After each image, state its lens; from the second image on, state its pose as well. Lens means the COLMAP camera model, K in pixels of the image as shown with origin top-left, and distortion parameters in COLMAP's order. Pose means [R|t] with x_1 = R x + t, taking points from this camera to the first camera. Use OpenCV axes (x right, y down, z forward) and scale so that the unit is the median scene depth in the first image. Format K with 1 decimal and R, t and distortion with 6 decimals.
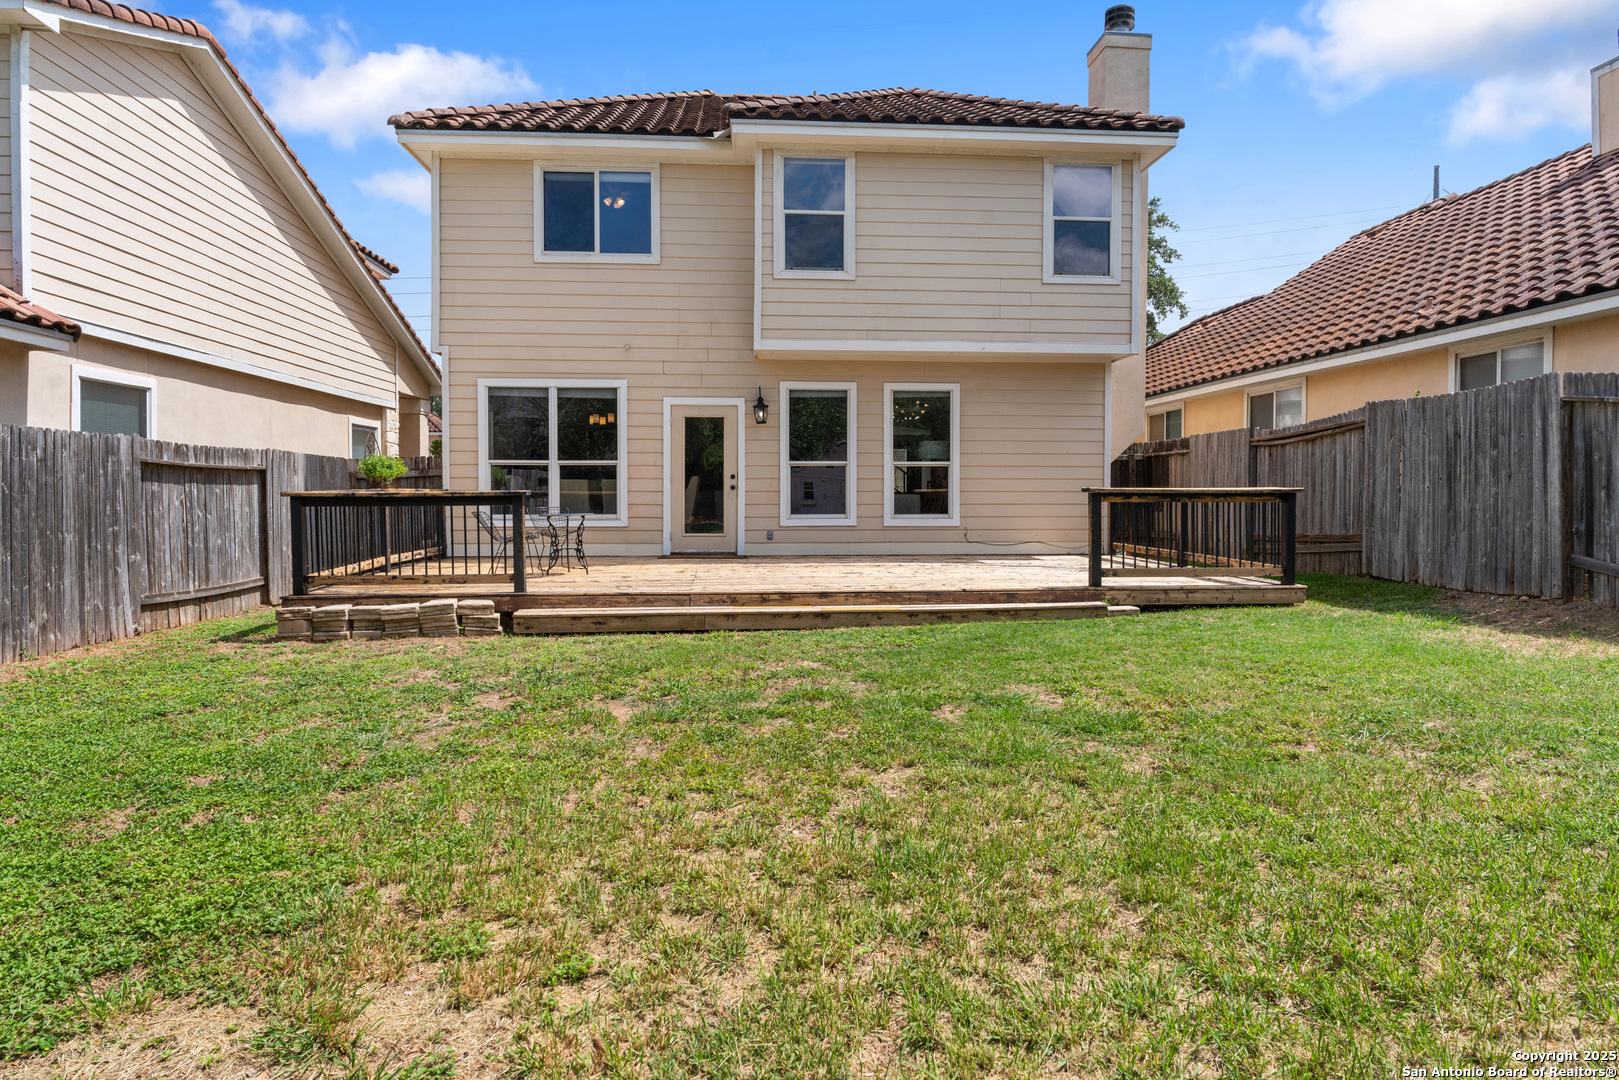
lens RADIAL K [[941.3, 0, 817.6], [0, 941.3, 508.7], [0, 0, 1]] dist [0.001738, -0.000008]
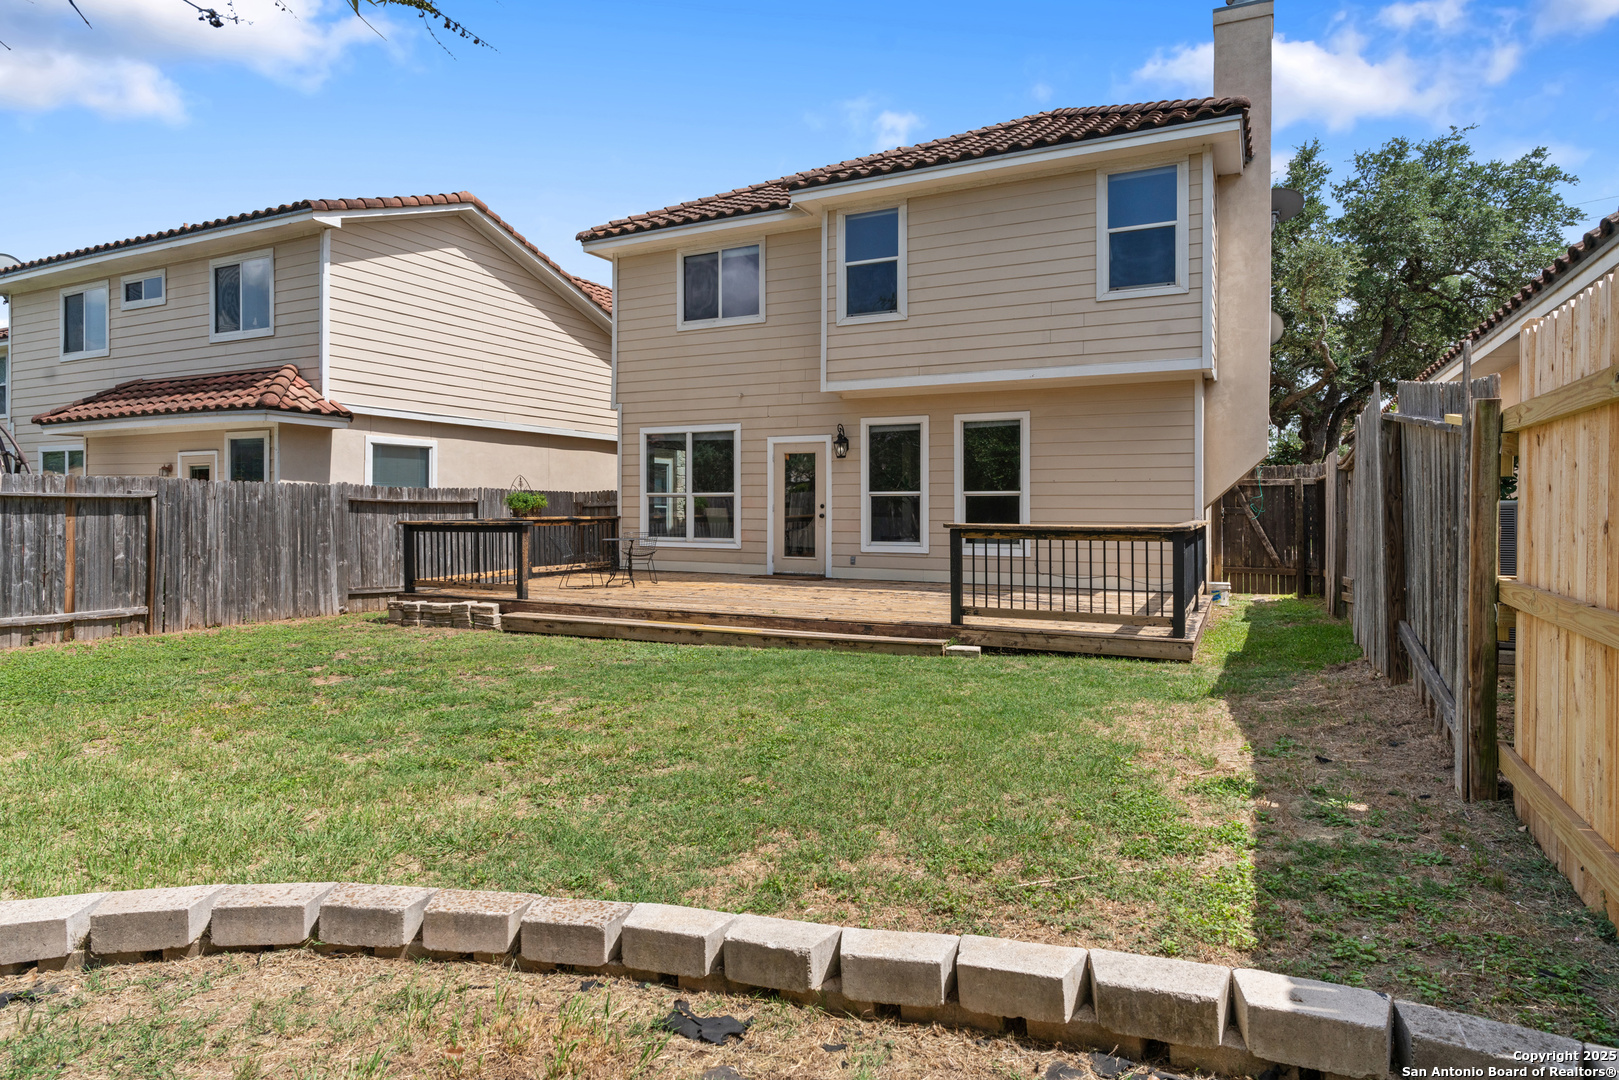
lens RADIAL K [[916.7, 0, 818.1], [0, 916.7, 503.1], [0, 0, 1]] dist [-0.000701, 0.000980]
pose [[0.859374, -0.000830, -0.511346, 0.485721], [-0.011774, 0.999701, -0.021411, -0.015693], [0.511211, 0.024421, 0.859108, 0.077030]]
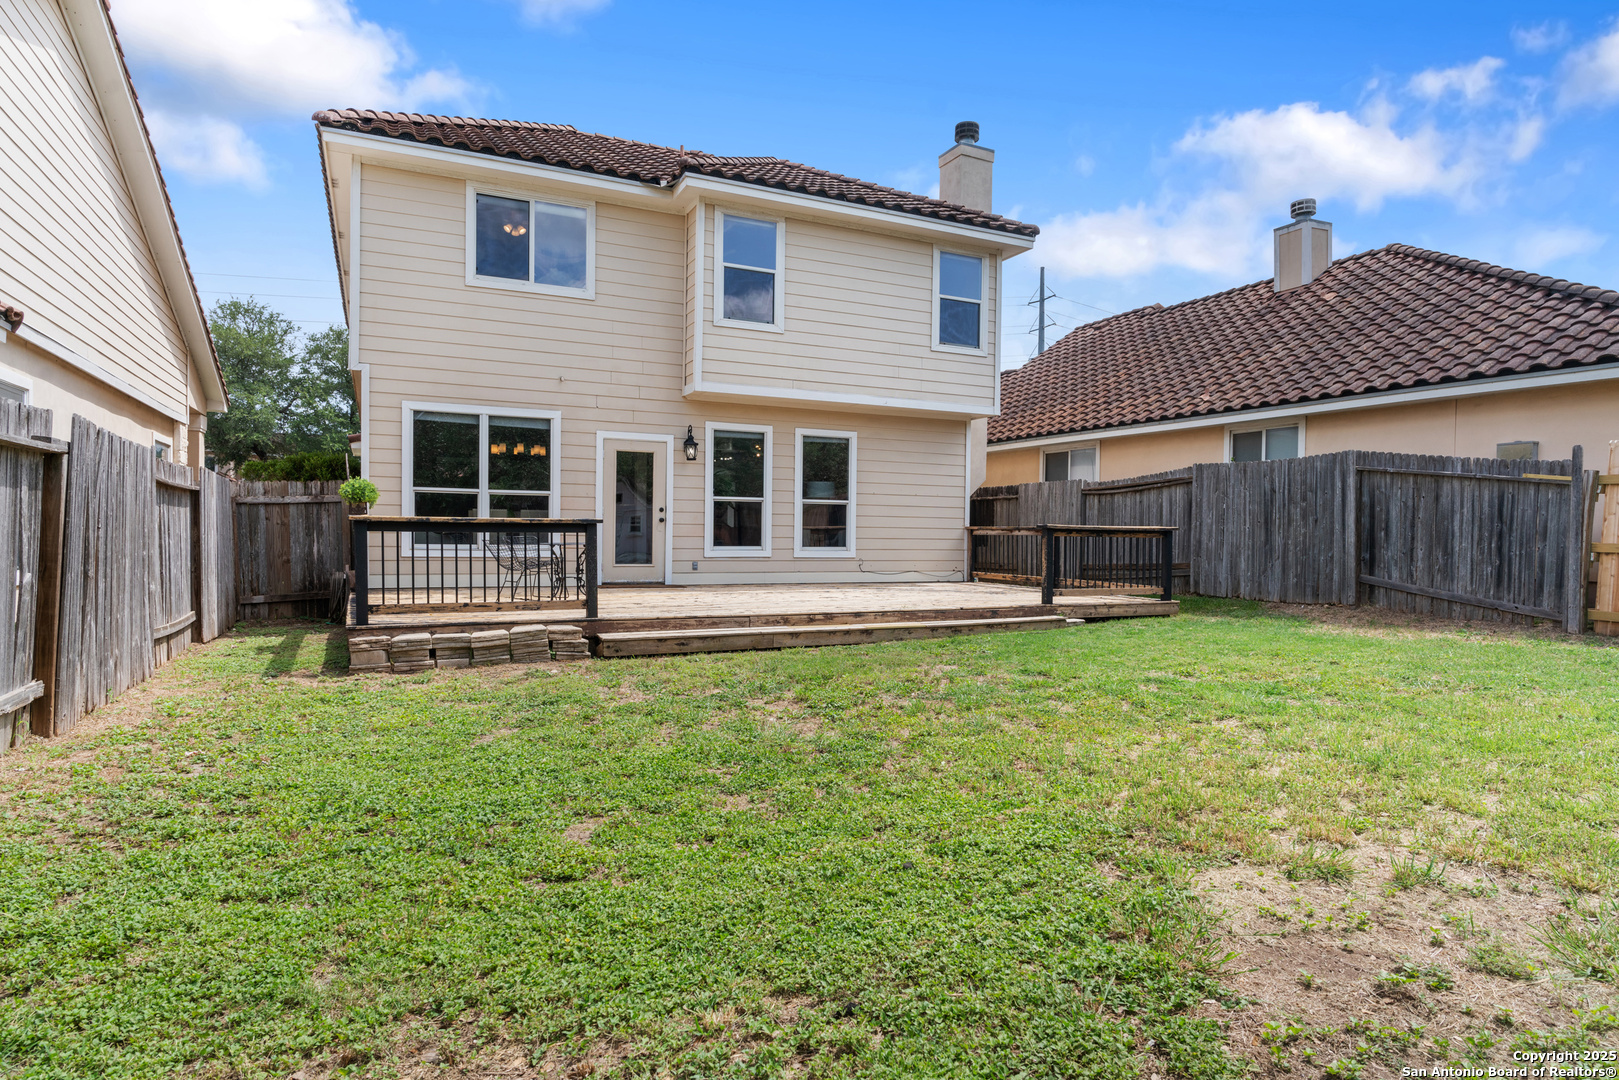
lens RADIAL K [[916.7, 0, 818.8], [0, 916.7, 548.2], [0, 0, 1]] dist [-0.000701, 0.000980]
pose [[0.932437, 0.006129, 0.361281, -0.313858], [-0.006751, 0.999977, 0.000458, 0.007691], [-0.361270, -0.002866, 0.932457, -0.015739]]
